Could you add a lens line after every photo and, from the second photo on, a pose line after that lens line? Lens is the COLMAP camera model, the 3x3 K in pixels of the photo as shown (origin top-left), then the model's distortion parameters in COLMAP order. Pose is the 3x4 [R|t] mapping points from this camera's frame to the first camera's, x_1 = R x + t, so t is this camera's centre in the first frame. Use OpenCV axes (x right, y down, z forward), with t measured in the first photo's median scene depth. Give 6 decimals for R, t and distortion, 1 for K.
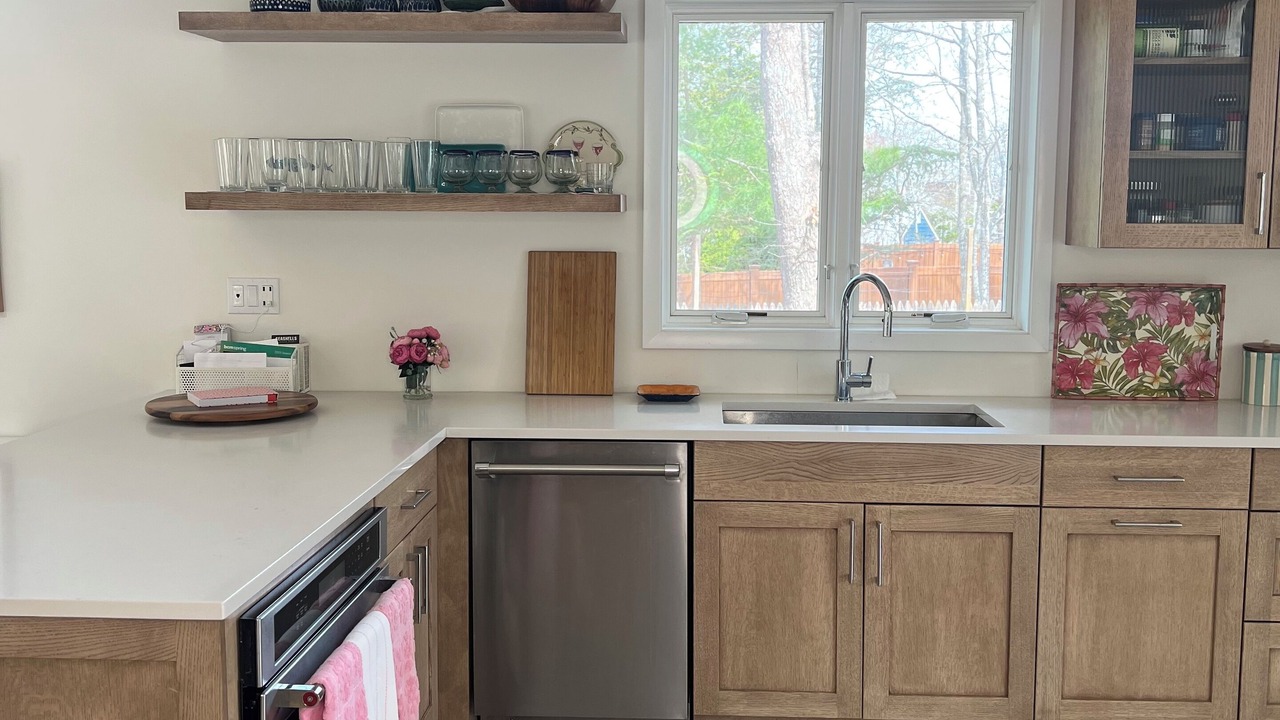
lens RADIAL K [[1250.8, 0, 689.1], [0, 1250.8, 356.2], [0, 0, 1]] dist [0.131584, -0.266390]
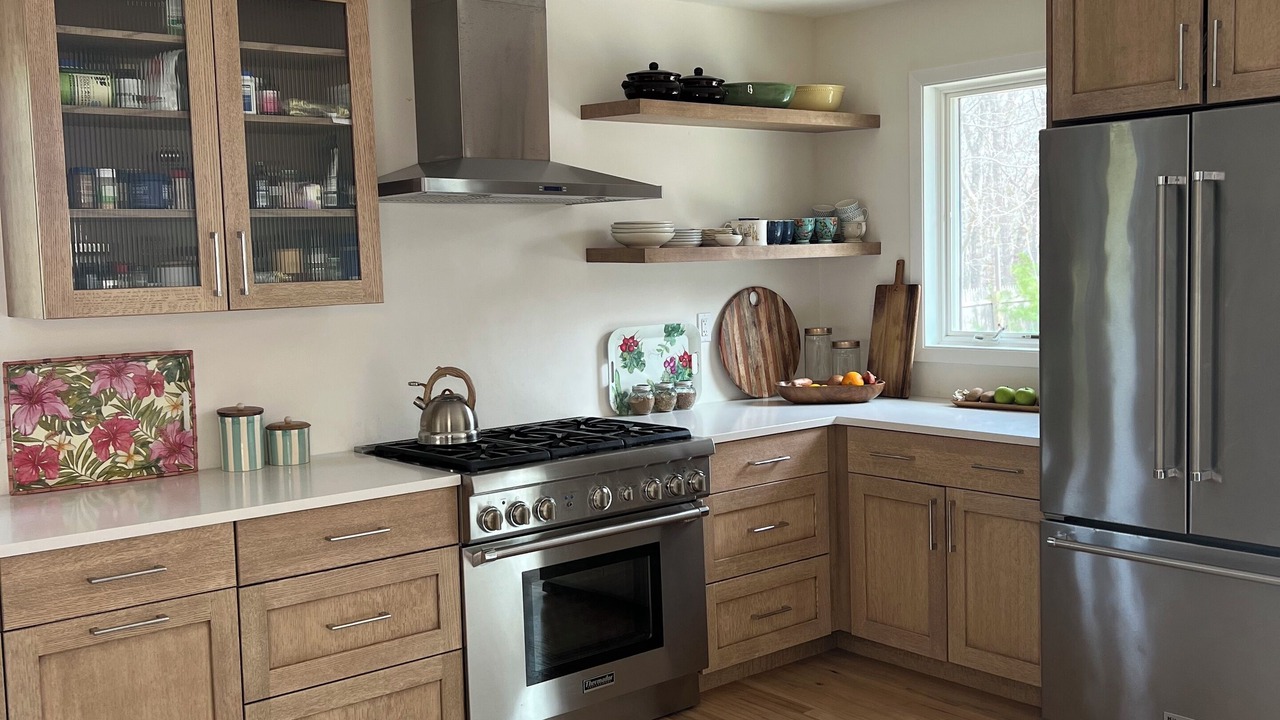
lens RADIAL K [[1248.9, 0, 640.0], [0, 1248.9, 360.0], [0, 0, 1]] dist [0.000189, -0.019688]
pose [[0.744779, -0.077142, 0.662838, 0.052427], [0.105239, 0.994444, -0.002513, -0.011199], [-0.658961, 0.071628, 0.748759, 0.080942]]
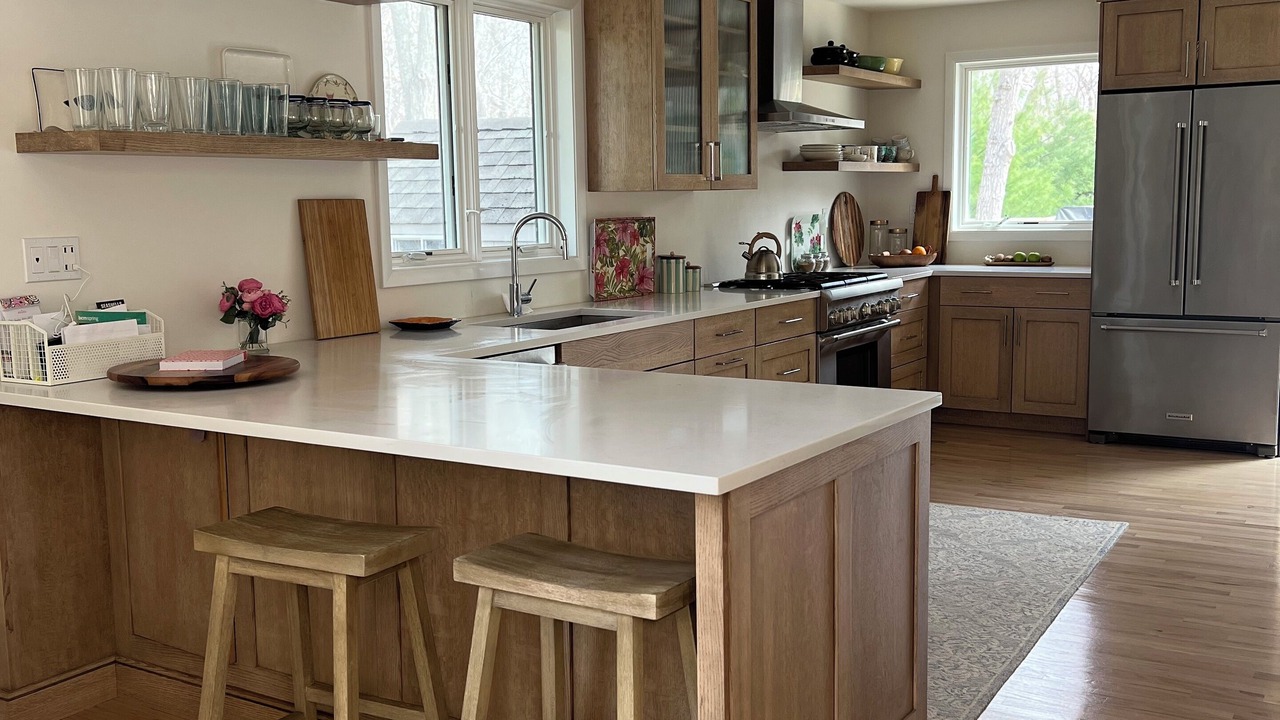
lens RADIAL K [[1250.8, 0, 689.1], [0, 1250.8, 356.2], [0, 0, 1]] dist [0.131584, -0.266390]
pose [[0.487855, -0.122382, 0.864303, -0.871250], [0.115370, 0.990478, 0.075127, 0.001065], [-0.865267, 0.063064, 0.497329, 0.227309]]
